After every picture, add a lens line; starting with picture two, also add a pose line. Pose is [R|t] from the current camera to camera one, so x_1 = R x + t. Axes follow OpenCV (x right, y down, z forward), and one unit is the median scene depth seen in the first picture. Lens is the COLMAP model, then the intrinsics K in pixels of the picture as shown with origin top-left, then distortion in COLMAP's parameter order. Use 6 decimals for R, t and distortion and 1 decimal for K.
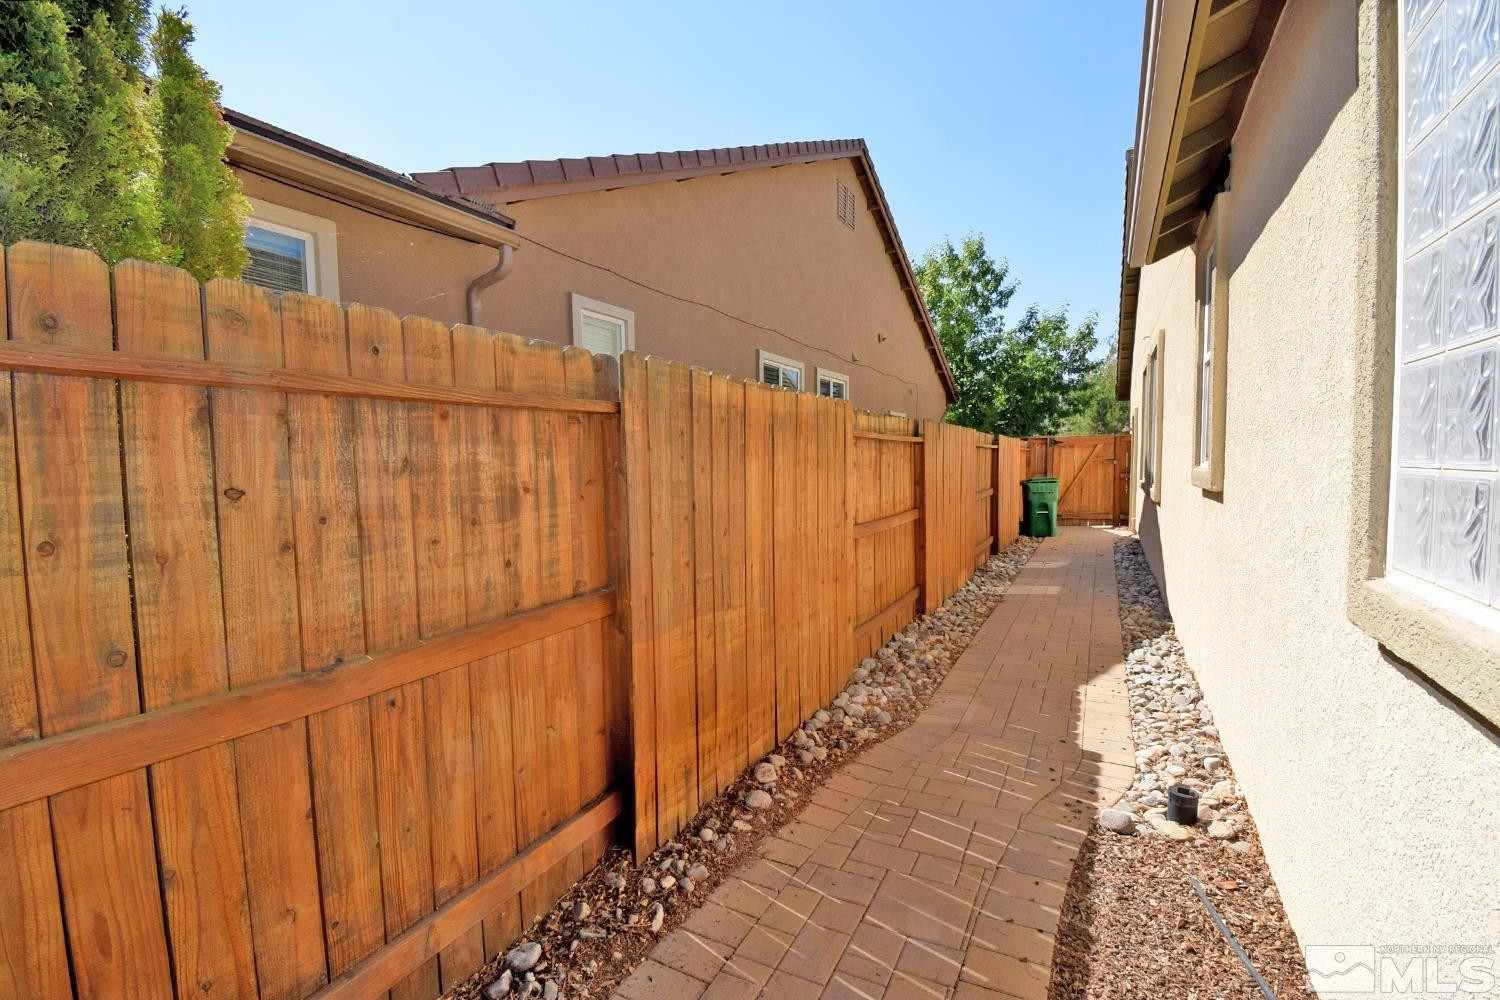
lens RADIAL K [[694.2, 0, 747.3], [0, 694.2, 499.7], [0, 0, 1]] dist [-0.006463, -0.004477]
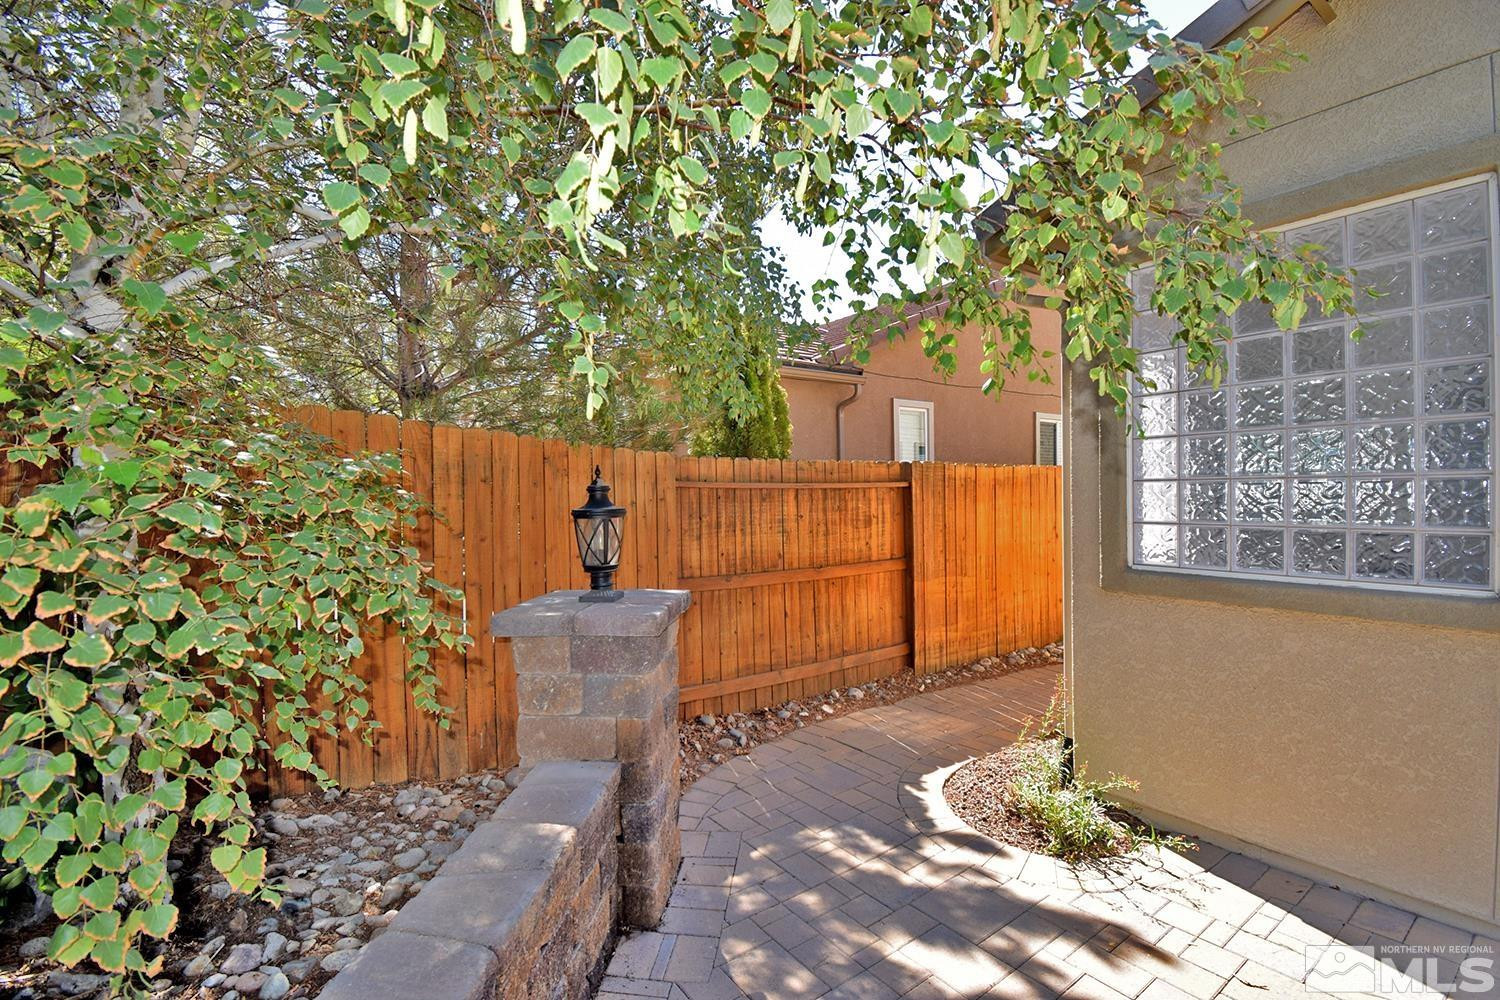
lens RADIAL K [[694.2, 0, 750.6], [0, 694.2, 492.6], [0, 0, 1]] dist [-0.006463, -0.004477]
pose [[0.899856, 0.001839, -0.436183, 0.379320], [-0.023505, 0.998743, -0.044281, 0.020241], [0.435553, 0.050099, 0.898768, -1.456955]]
